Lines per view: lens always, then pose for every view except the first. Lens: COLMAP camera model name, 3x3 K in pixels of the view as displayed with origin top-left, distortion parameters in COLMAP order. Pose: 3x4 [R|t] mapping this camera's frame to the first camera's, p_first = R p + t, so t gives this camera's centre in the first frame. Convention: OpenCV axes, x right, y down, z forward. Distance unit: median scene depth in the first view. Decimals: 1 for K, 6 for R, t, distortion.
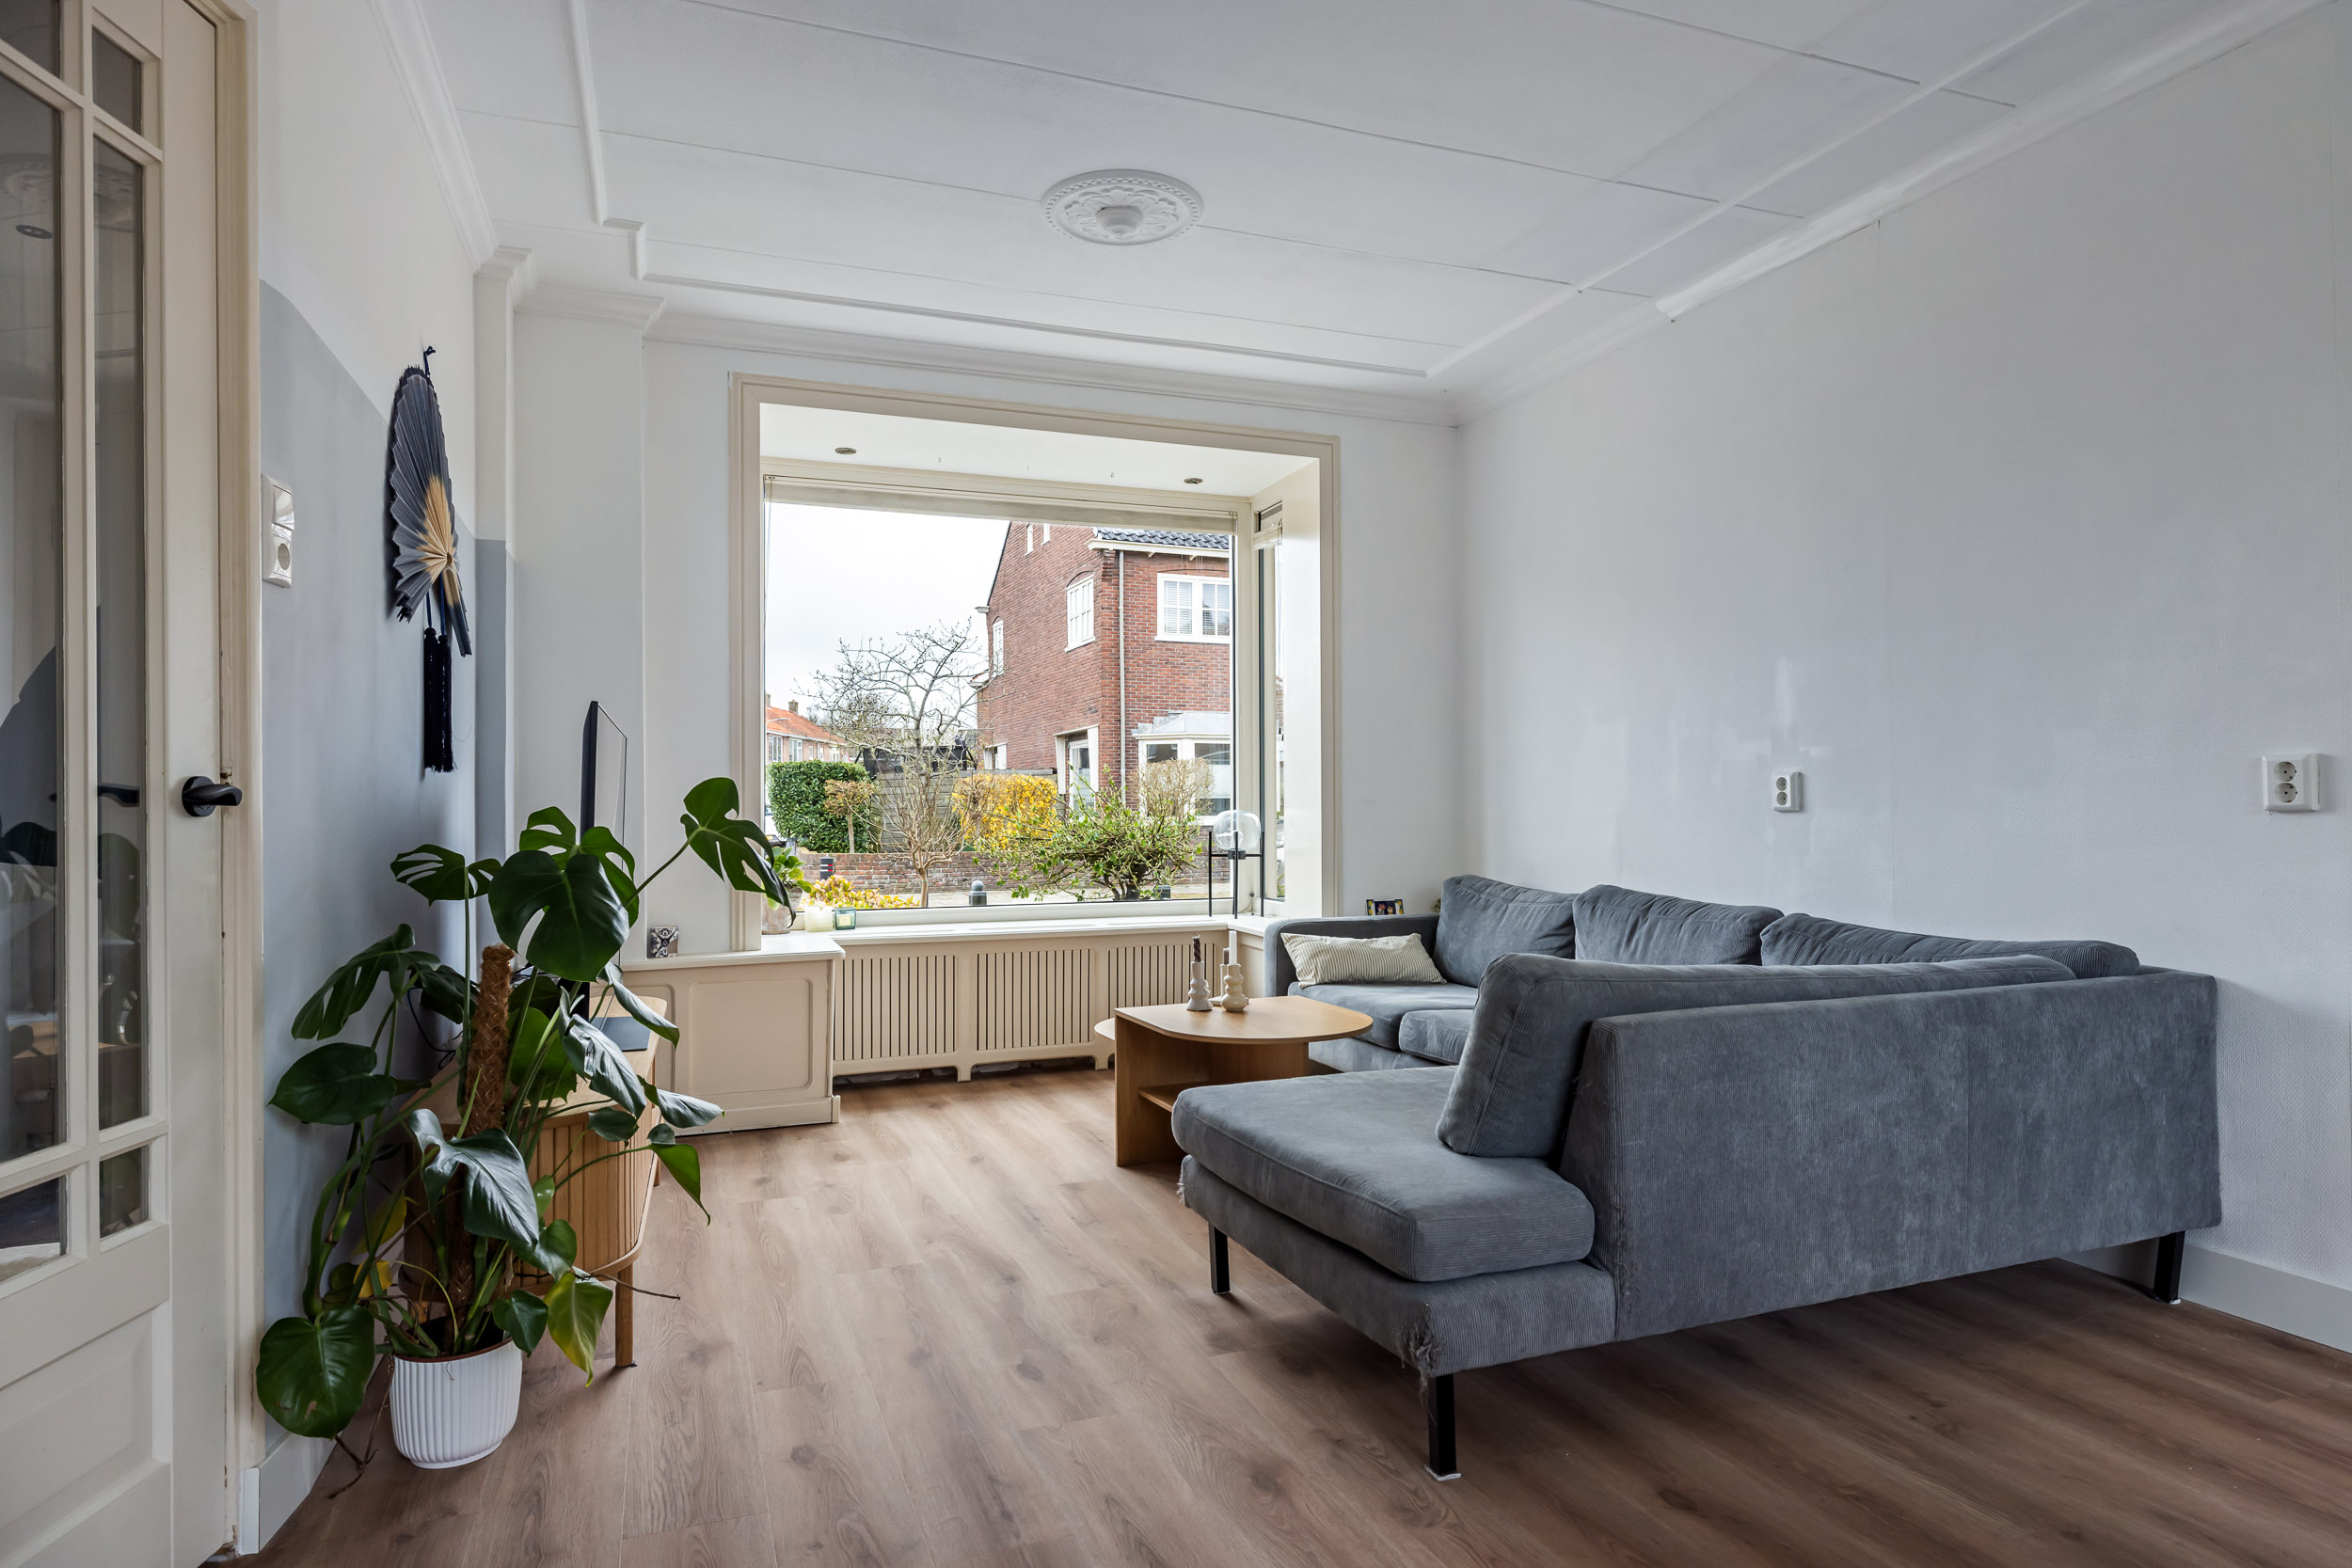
lens RADIAL K [[1316.4, 0, 1185.7], [0, 1316.4, 790.3], [0, 0, 1]] dist [0.001777, -0.000568]
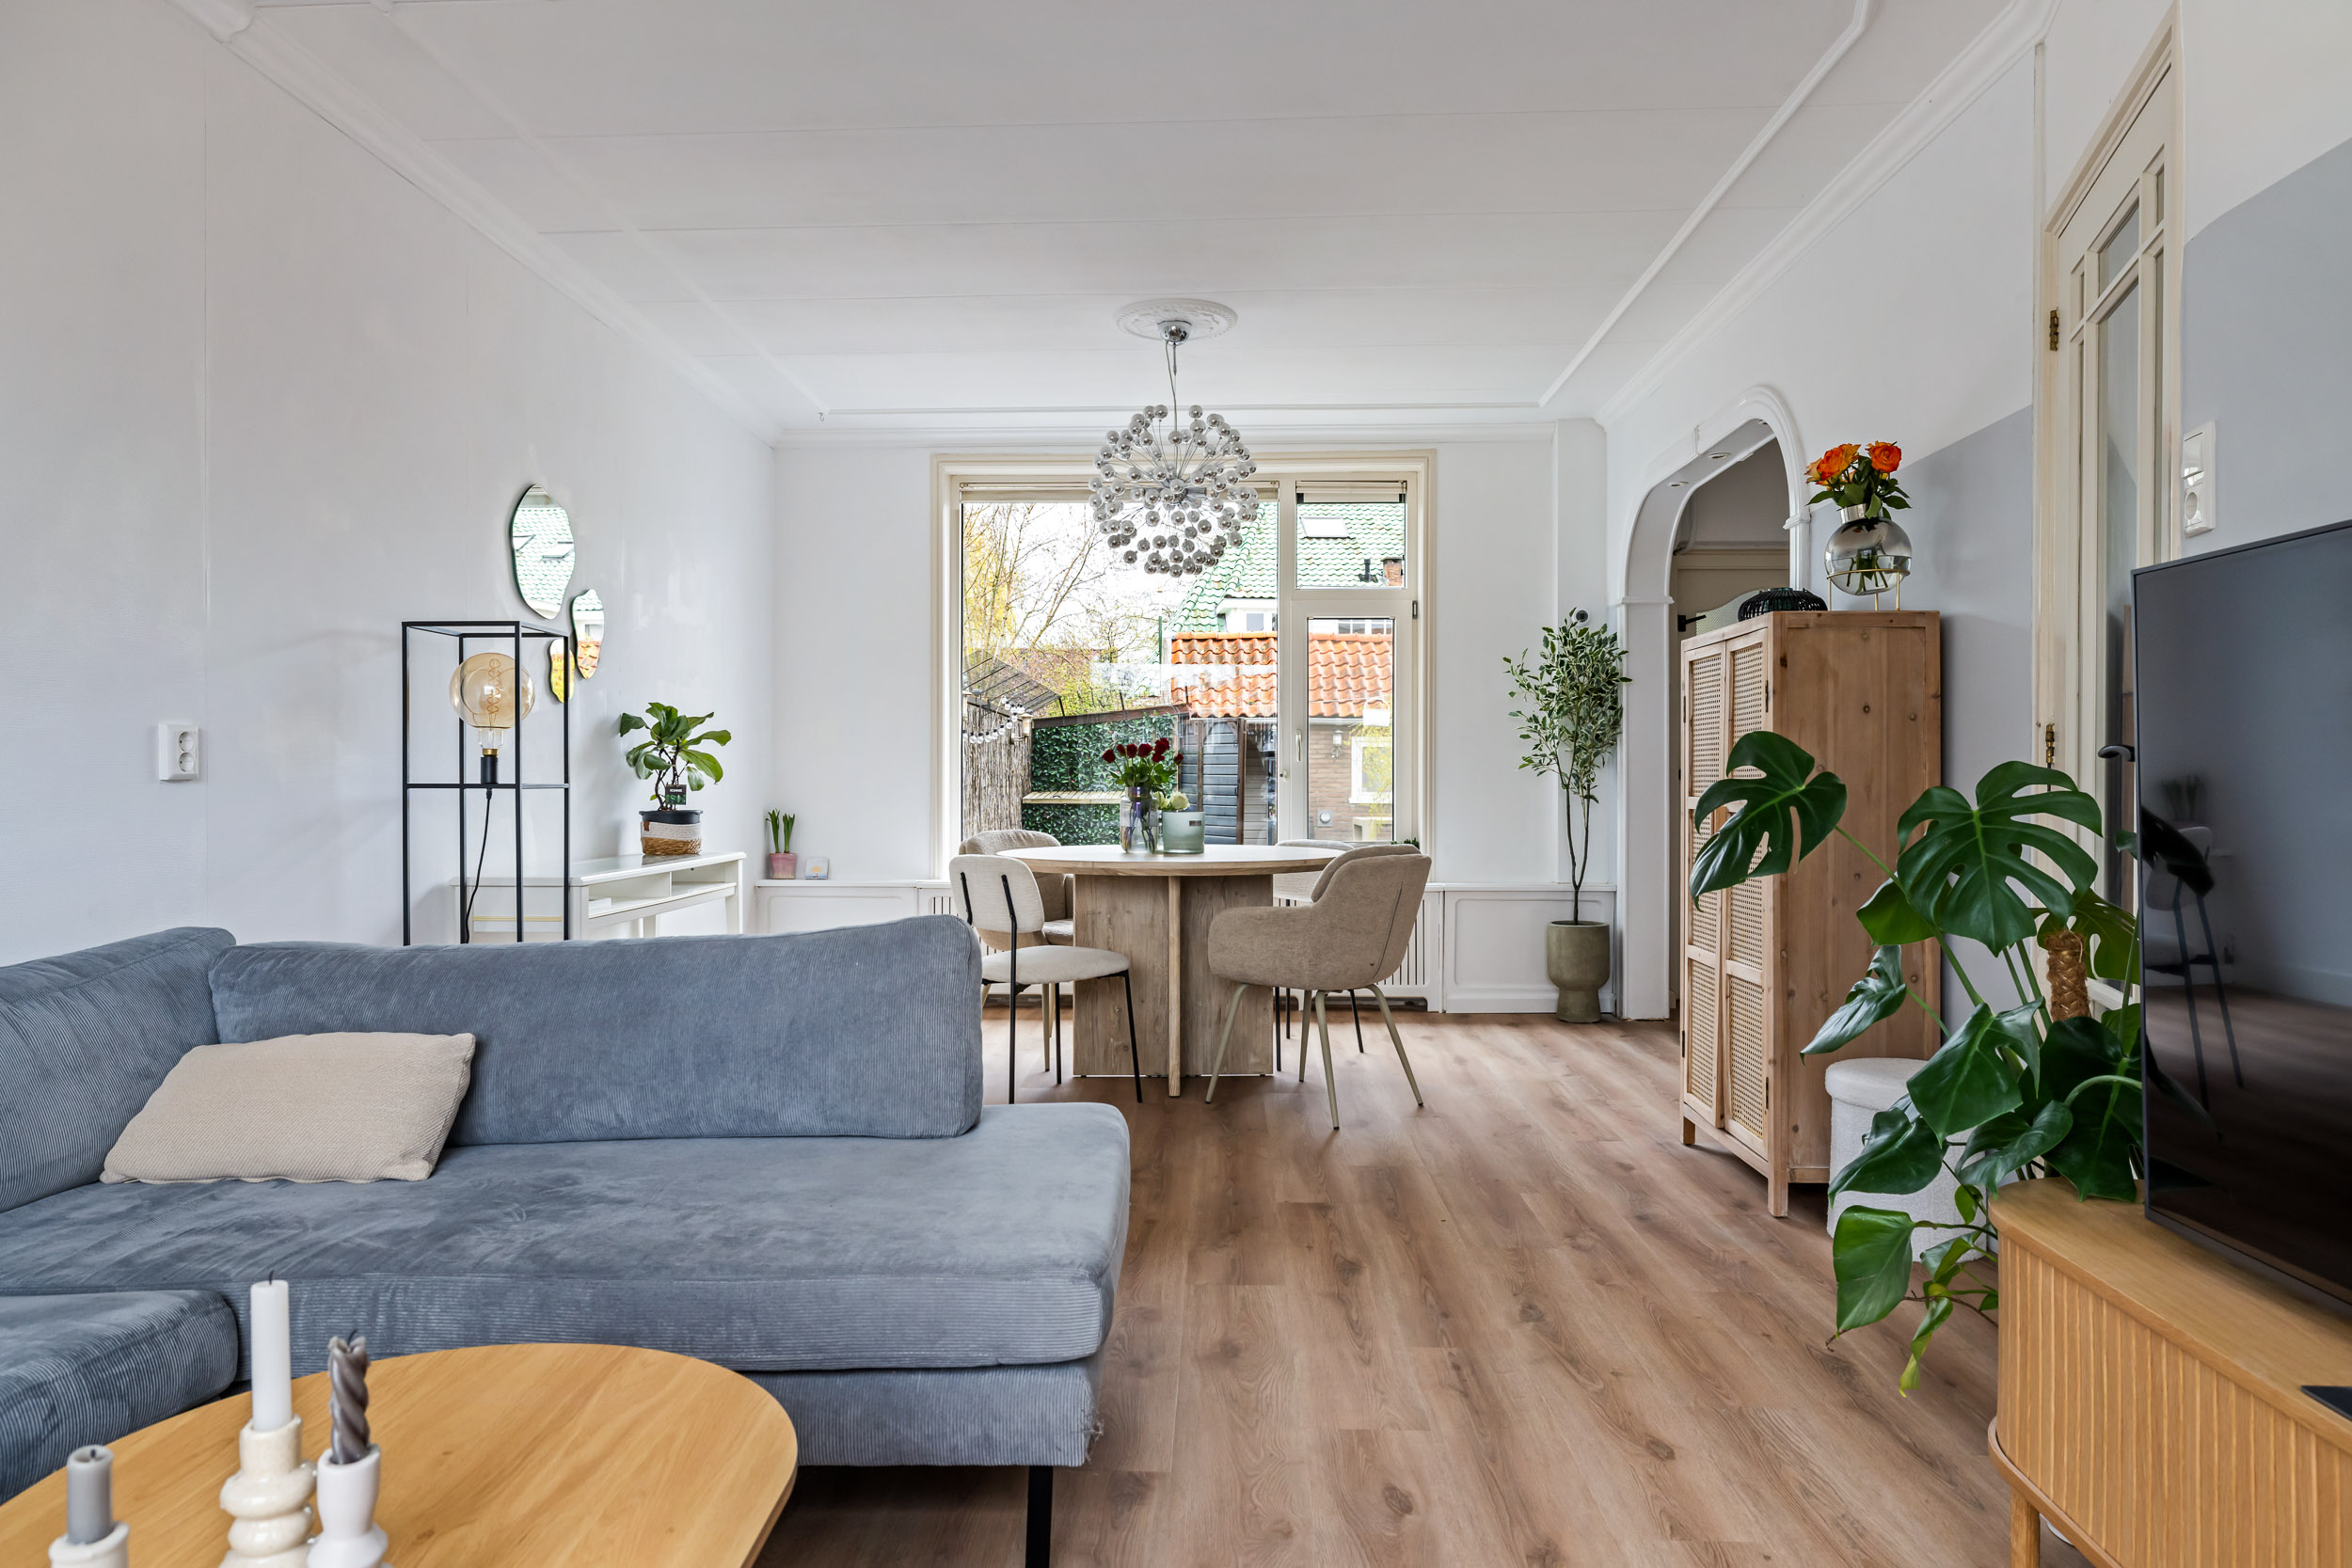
lens RADIAL K [[1439.4, 0, 1172.4], [0, 1439.4, 796.6], [0, 0, 1]] dist [0.001165, 0.001009]
pose [[-0.917058, 0.000102, 0.398755, -0.177601], [-0.000323, 0.999999, -0.000999, 0.016733], [-0.398755, -0.001045, -0.917057, 0.973050]]
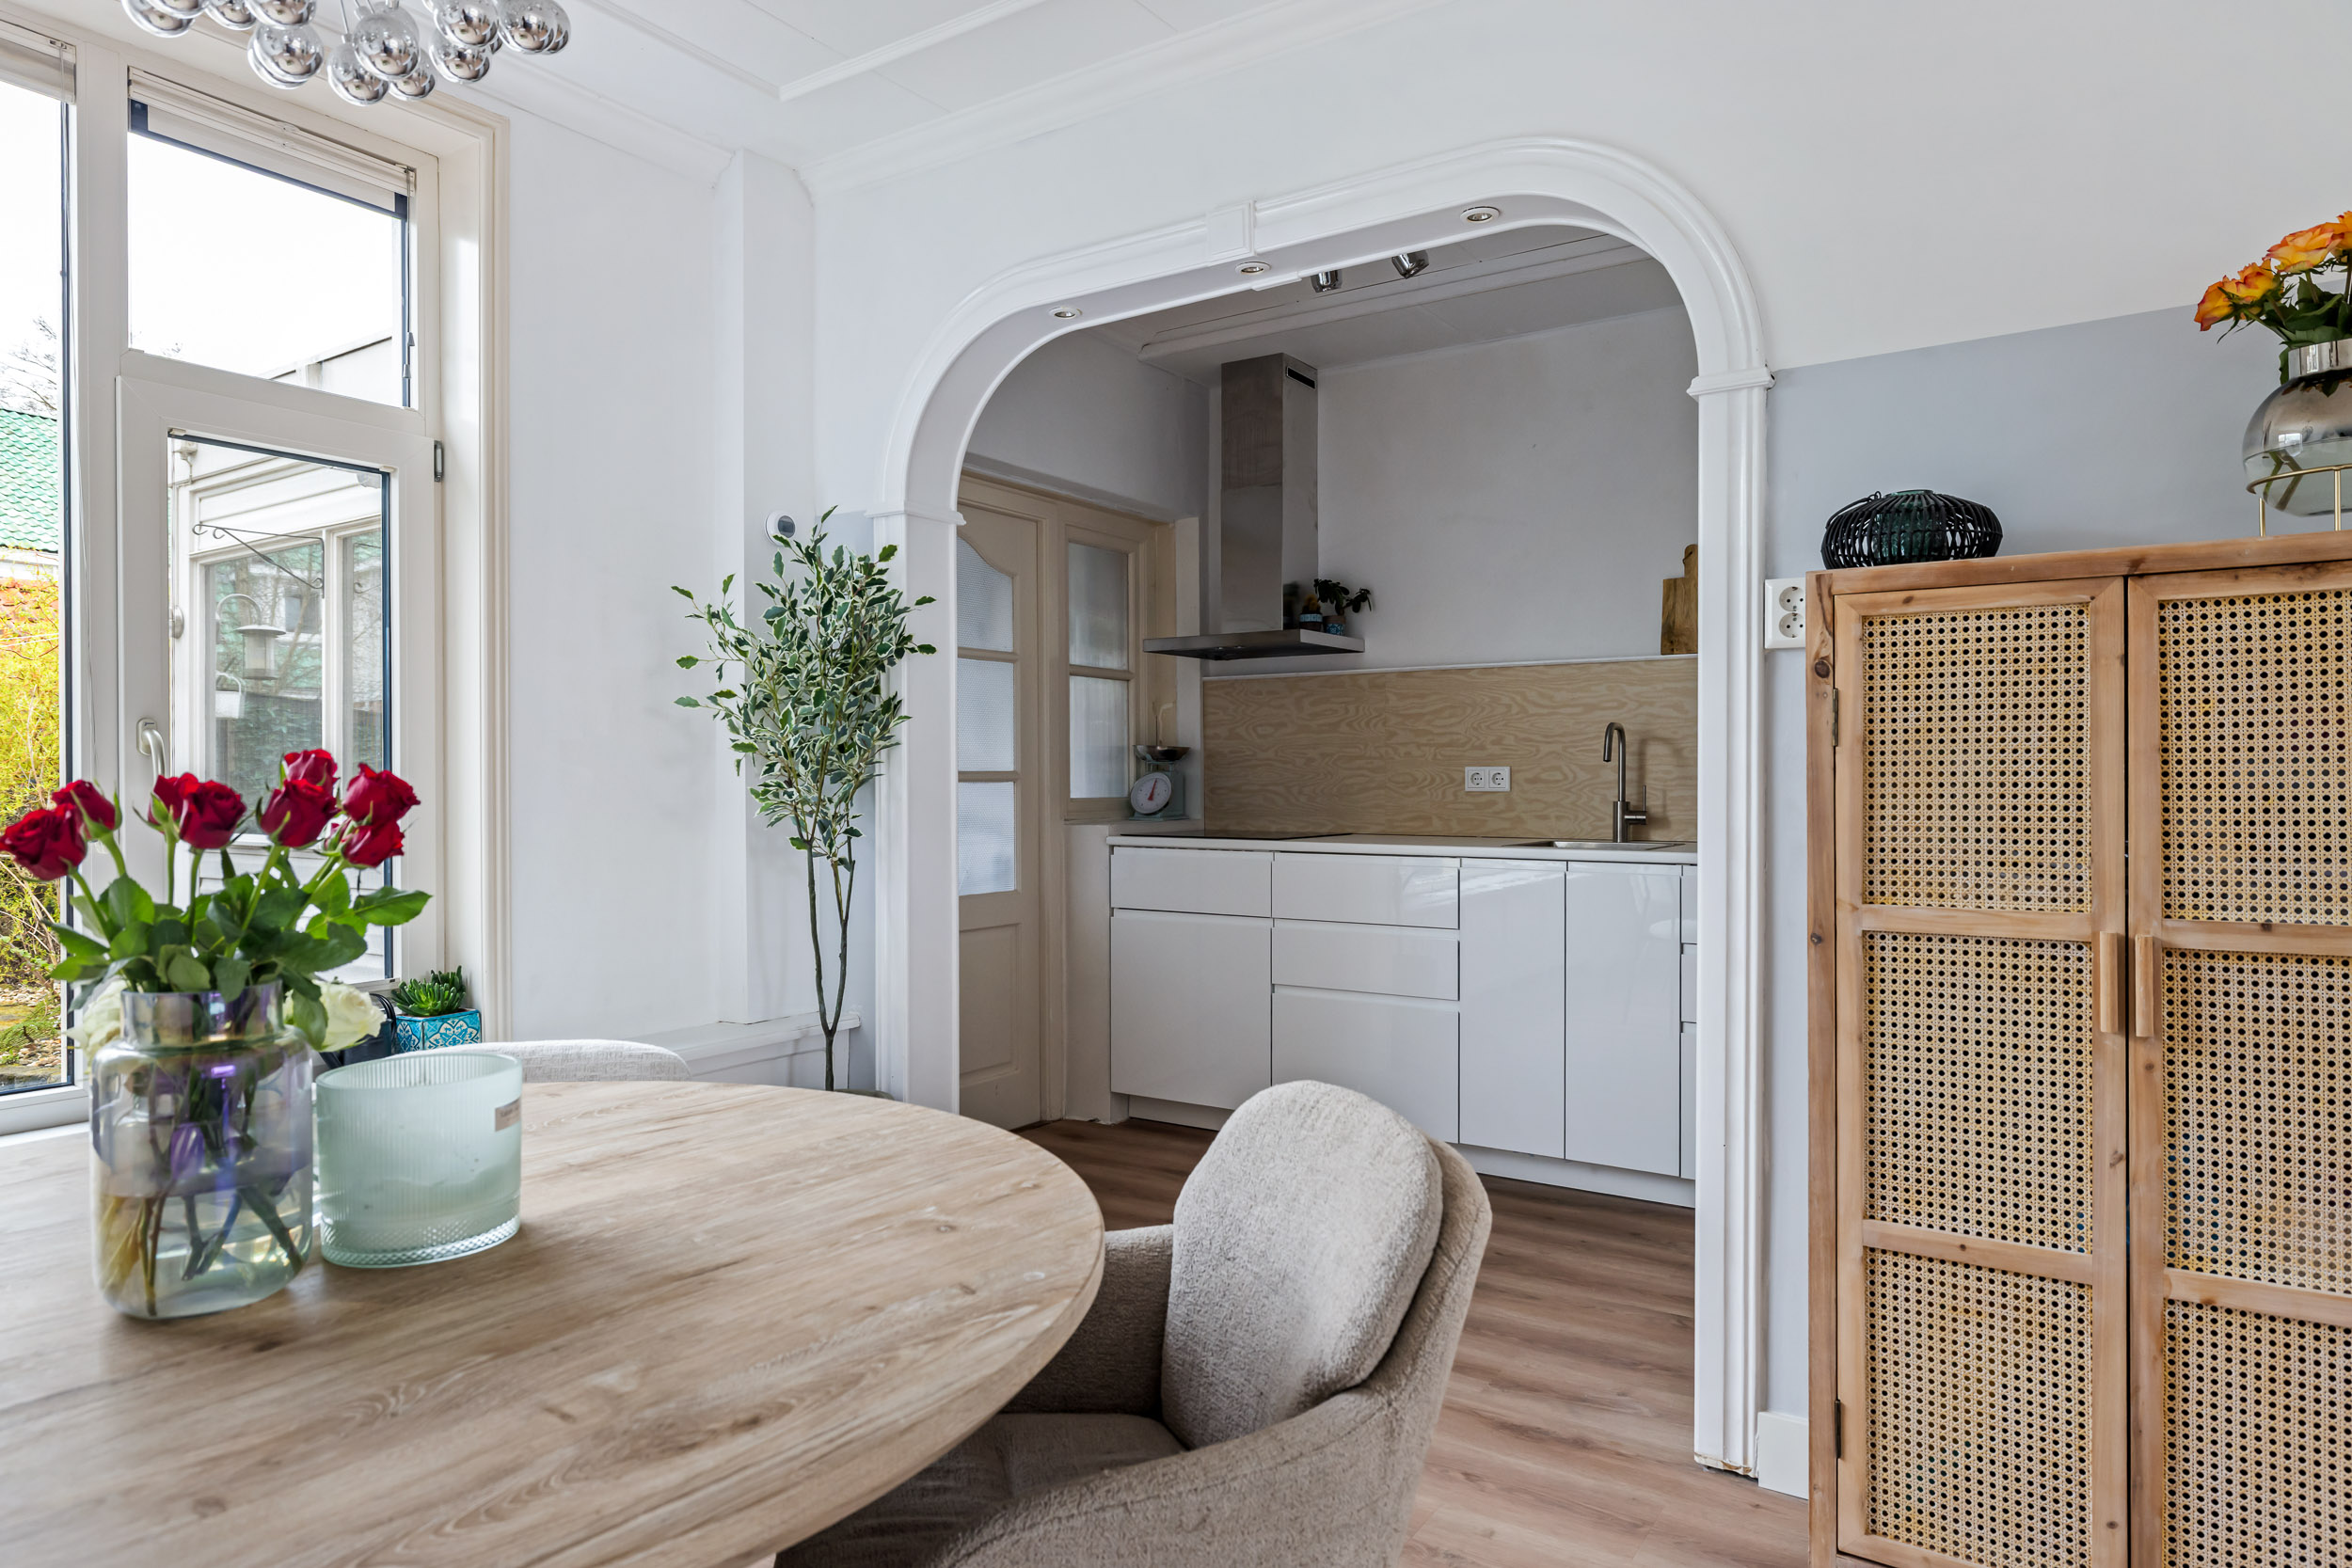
lens RADIAL K [[1409.0, 0, 1172.4], [0, 1409.0, 786.5], [0, 0, 1]] dist [-0.000630, -0.000968]
pose [[-0.818066, 0.012129, -0.574996, 0.272859], [0.013899, 0.999903, 0.001317, -0.020746], [0.574956, -0.006915, -0.818155, 0.264769]]
